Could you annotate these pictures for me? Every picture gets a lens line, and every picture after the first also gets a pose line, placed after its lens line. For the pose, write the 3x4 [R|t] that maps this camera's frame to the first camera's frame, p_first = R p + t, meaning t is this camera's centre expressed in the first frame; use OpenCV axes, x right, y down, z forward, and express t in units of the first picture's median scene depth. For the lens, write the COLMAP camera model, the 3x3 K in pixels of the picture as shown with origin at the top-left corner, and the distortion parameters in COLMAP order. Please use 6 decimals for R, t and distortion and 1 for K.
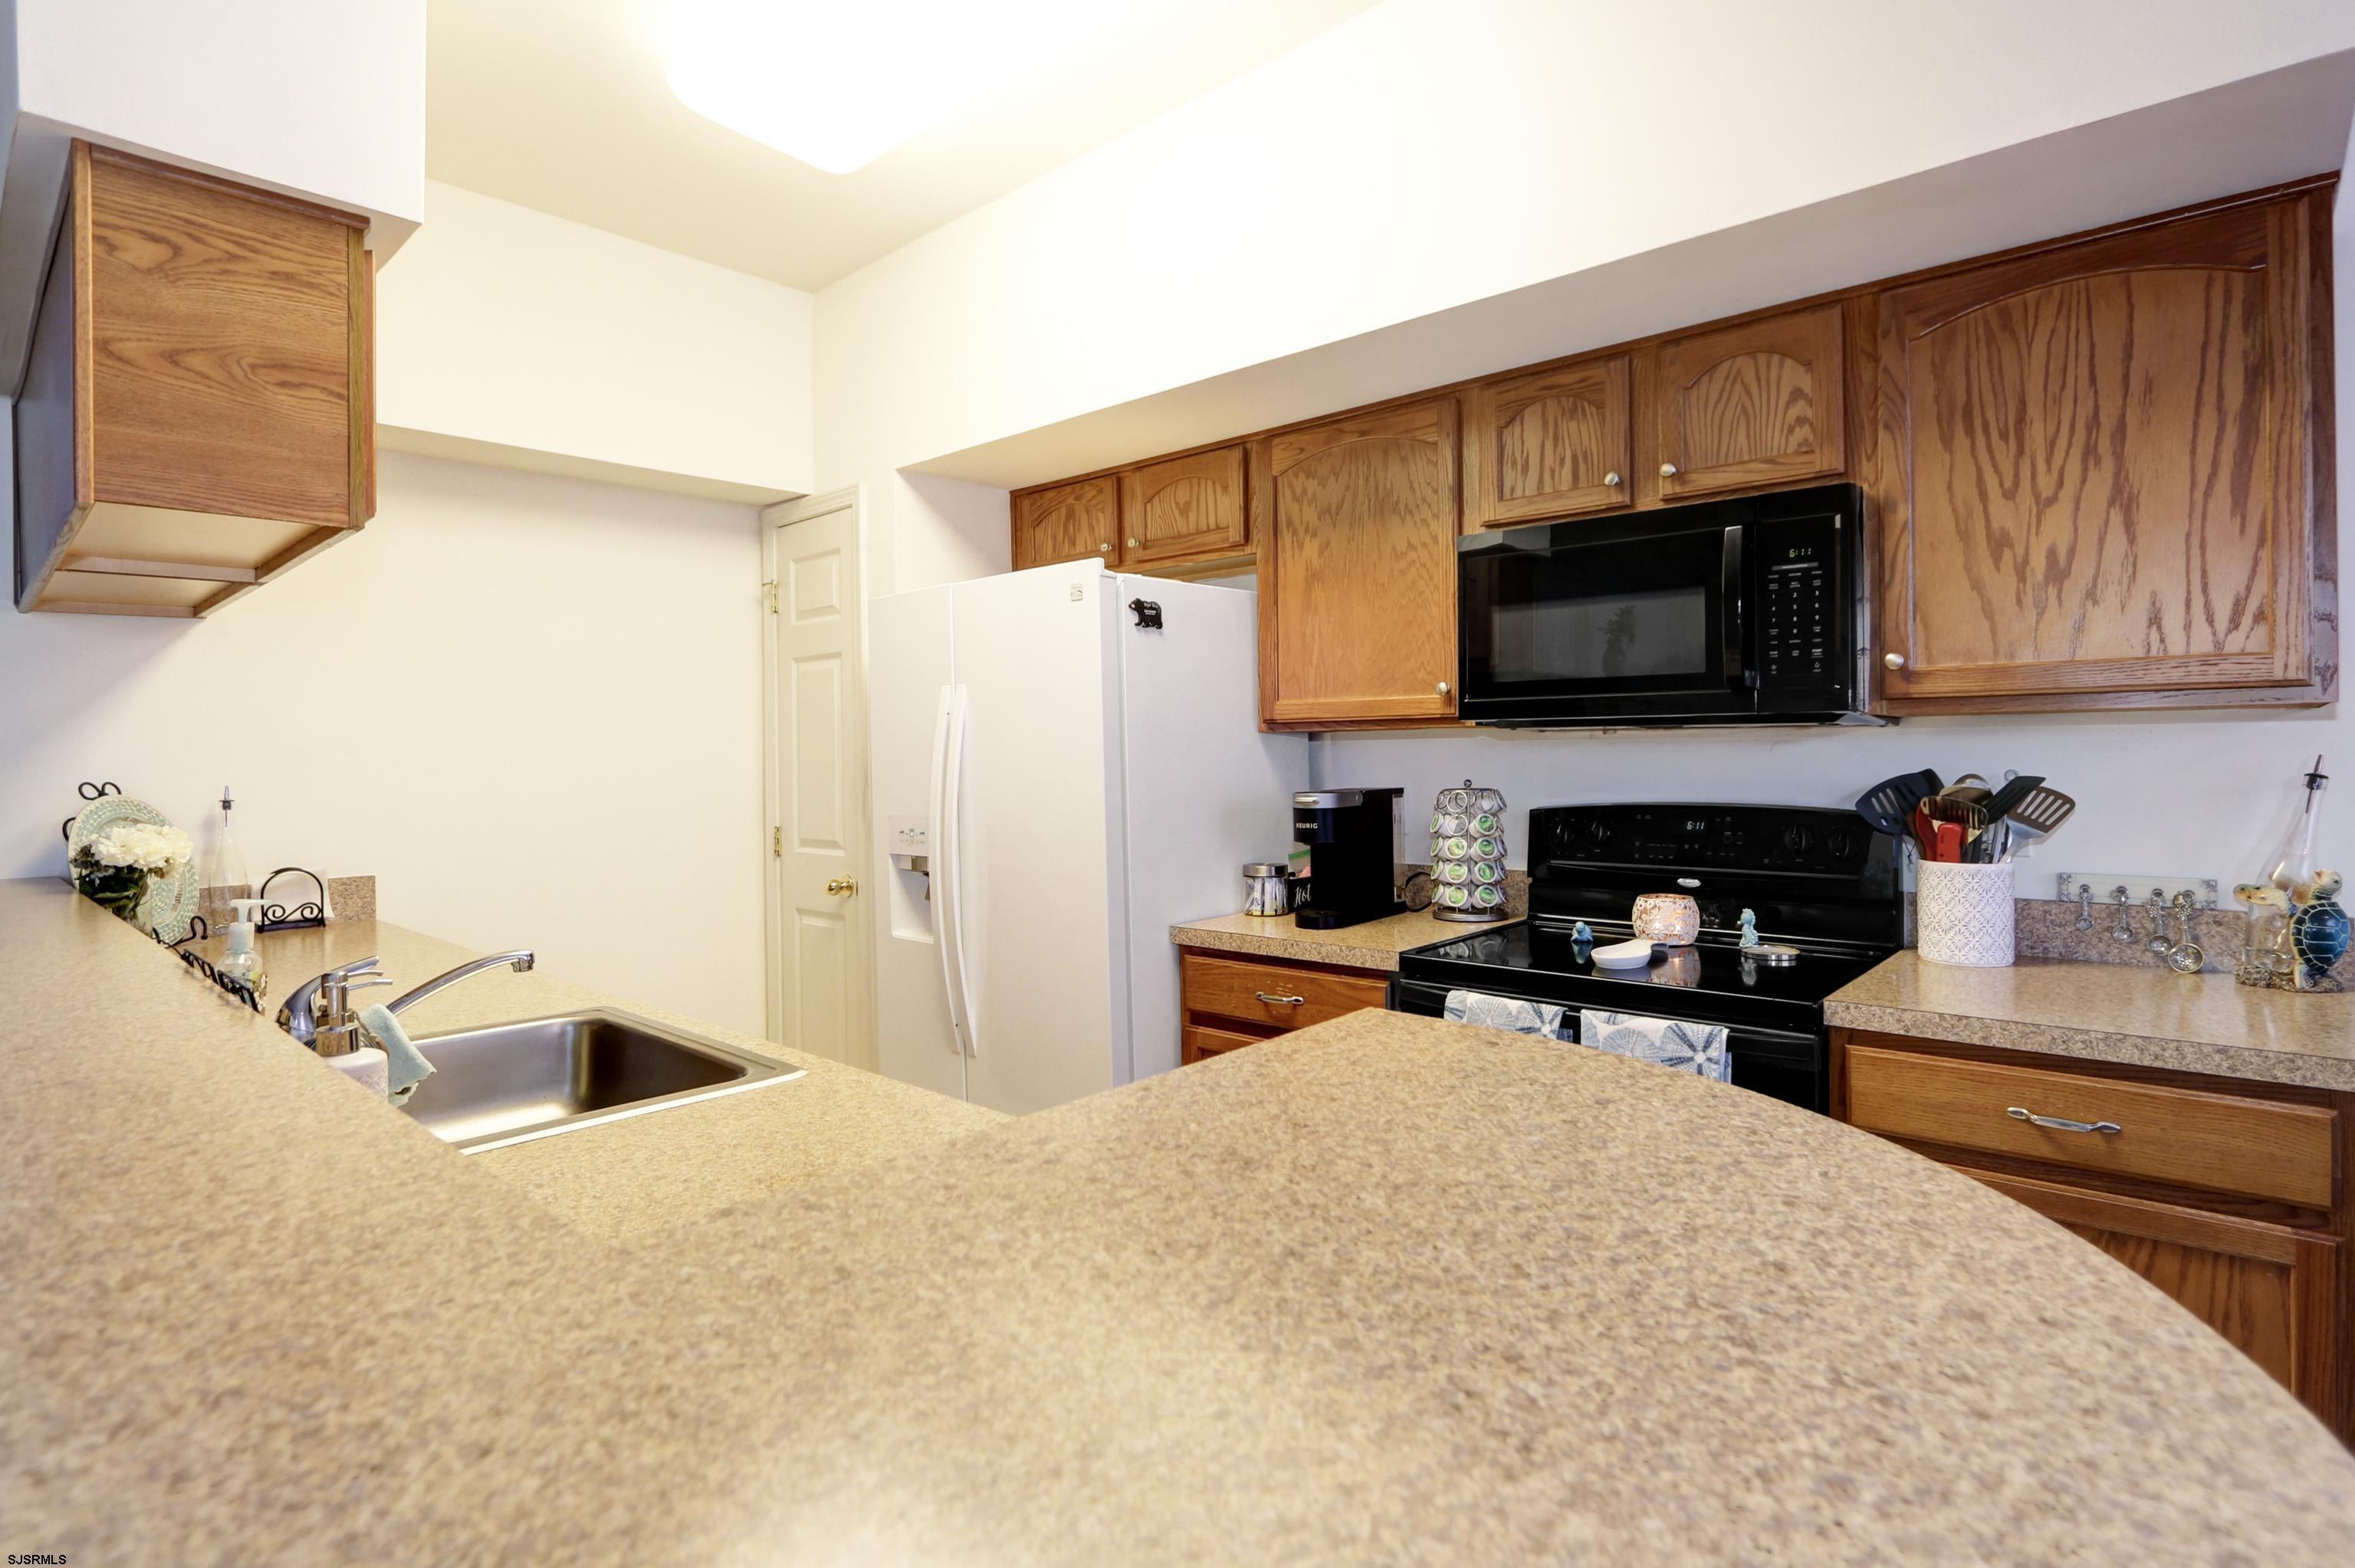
lens RADIAL K [[1172.3, 0, 1182.4], [0, 1172.3, 754.0], [0, 0, 1]] dist [-0.014703, -0.000457]
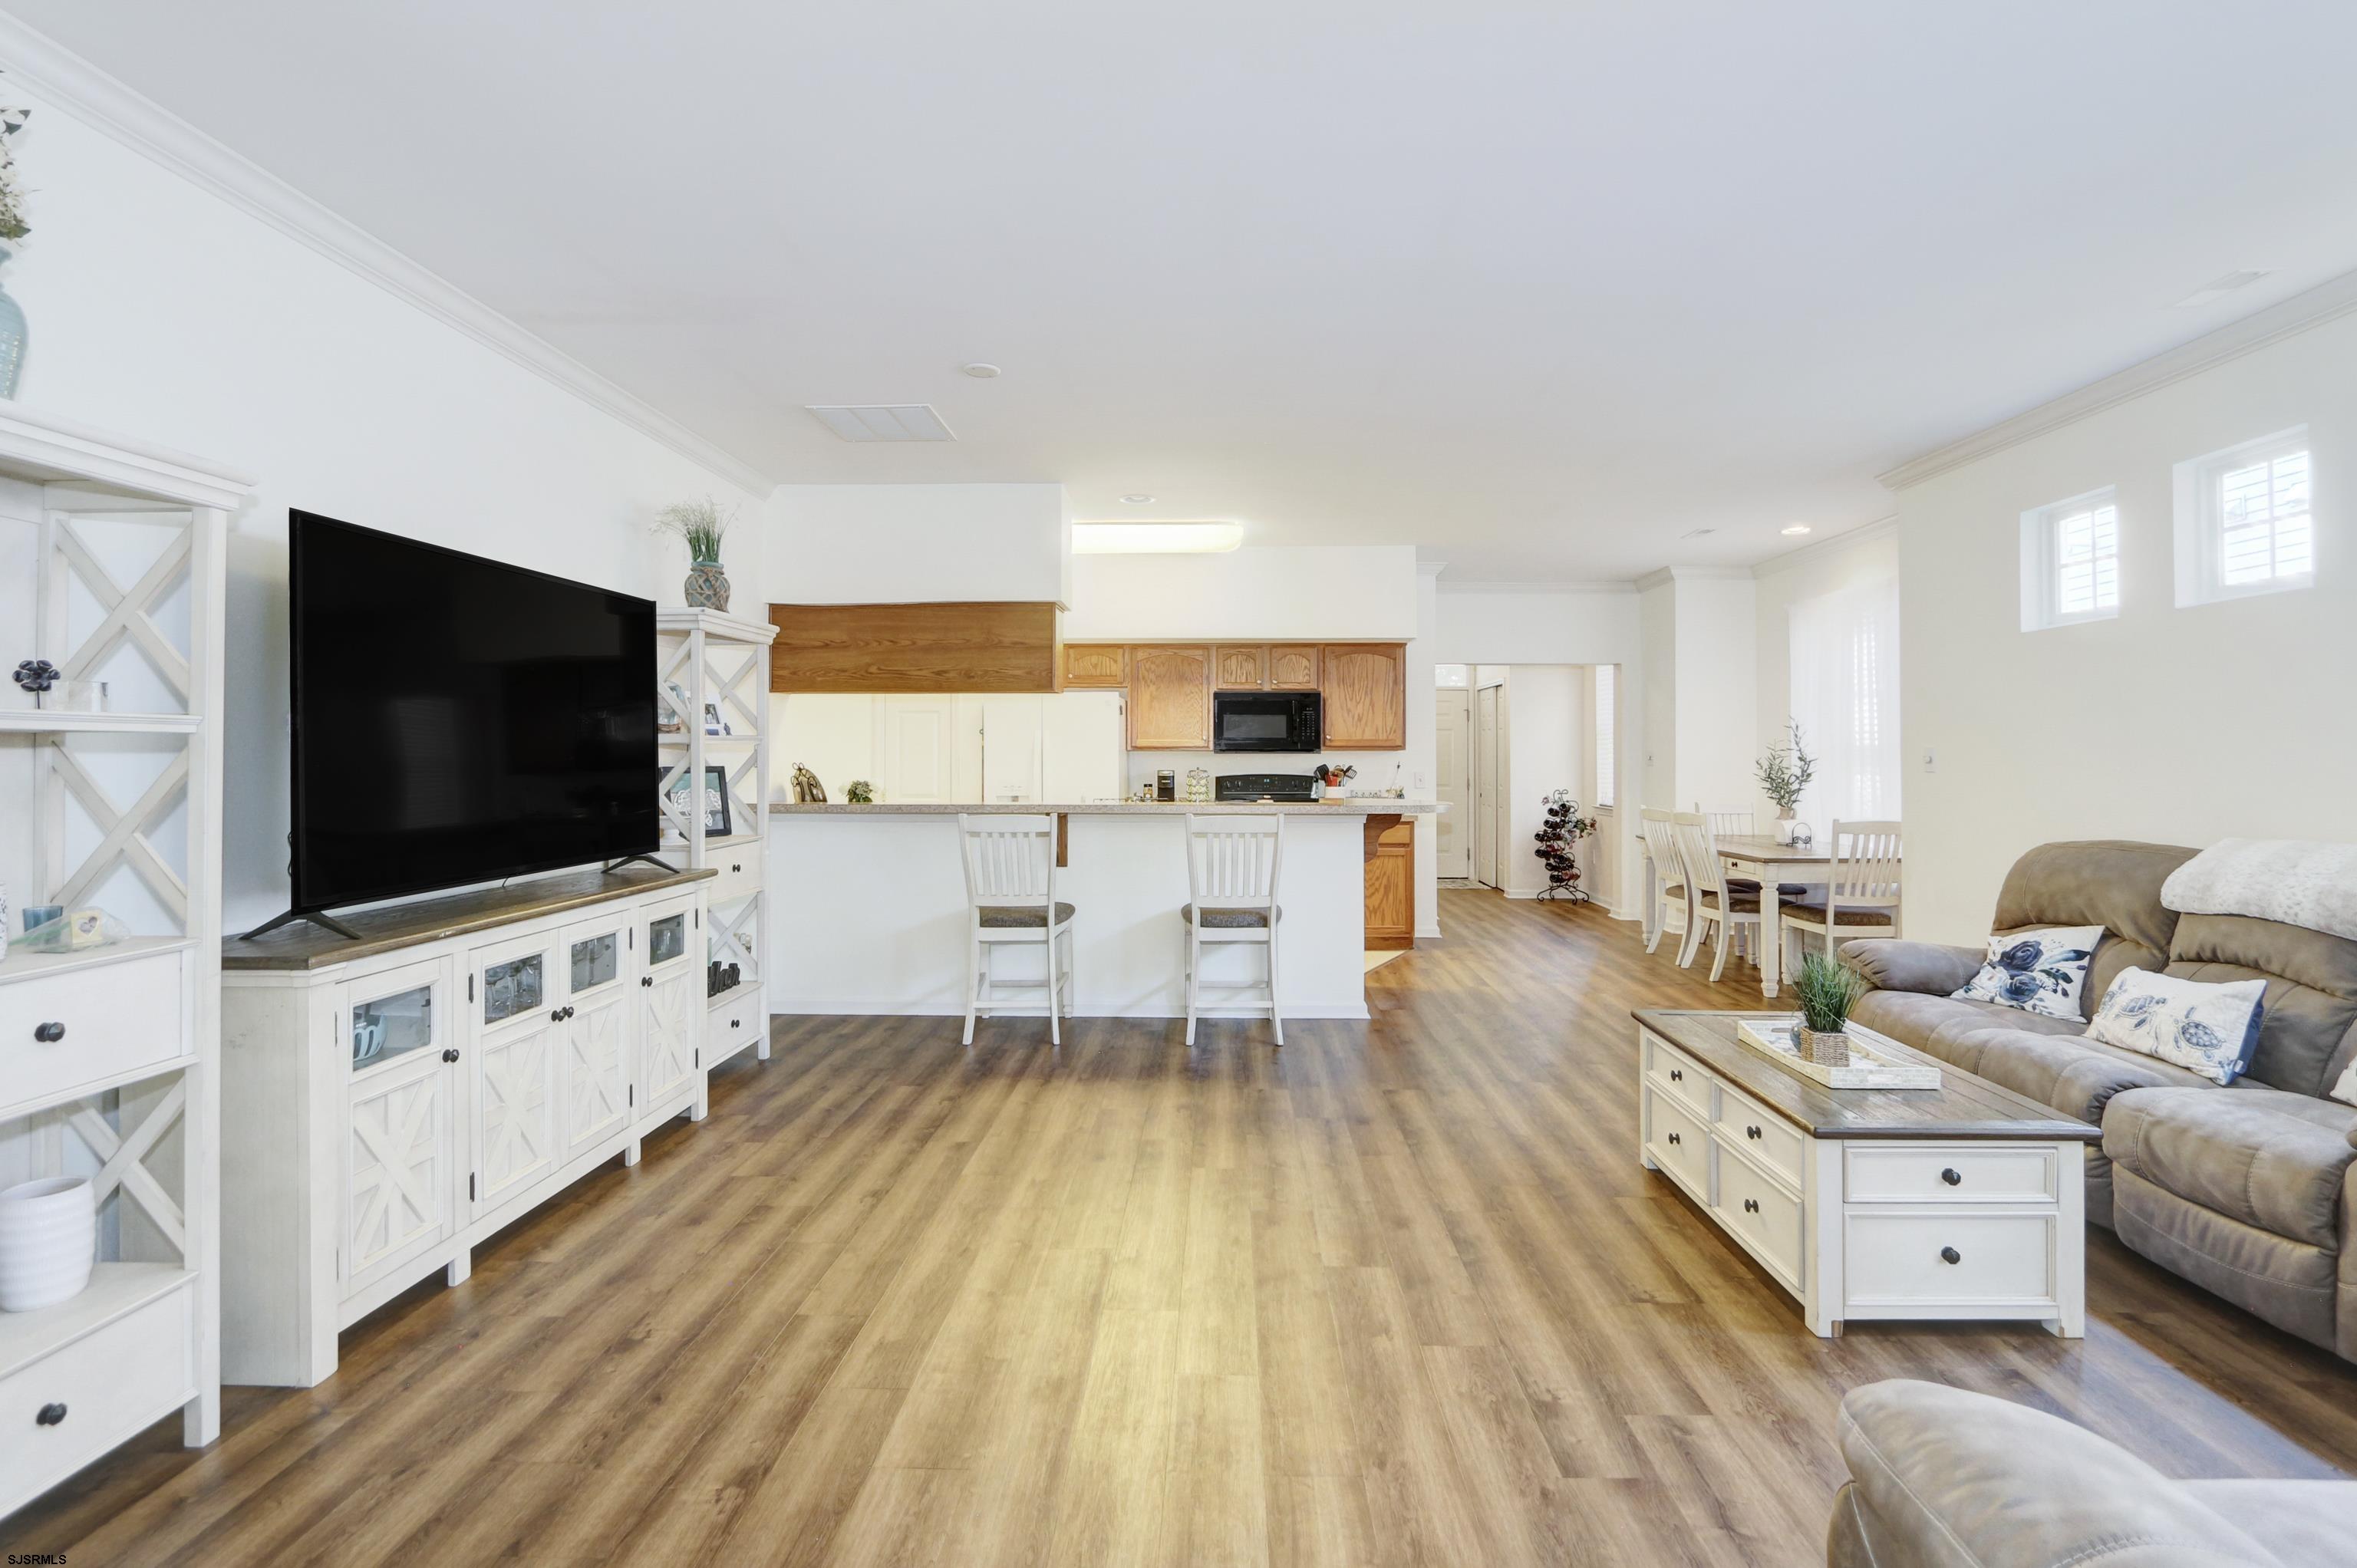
lens RADIAL K [[1144.9, 0, 1193.8], [0, 1144.9, 755.7], [0, 0, 1]] dist [-0.014169, 0.001030]
pose [[0.762353, 0.015075, 0.646986, -1.859865], [-0.009716, 0.999883, -0.011850, 0.029687], [-0.647089, 0.002748, 0.762410, -1.395094]]
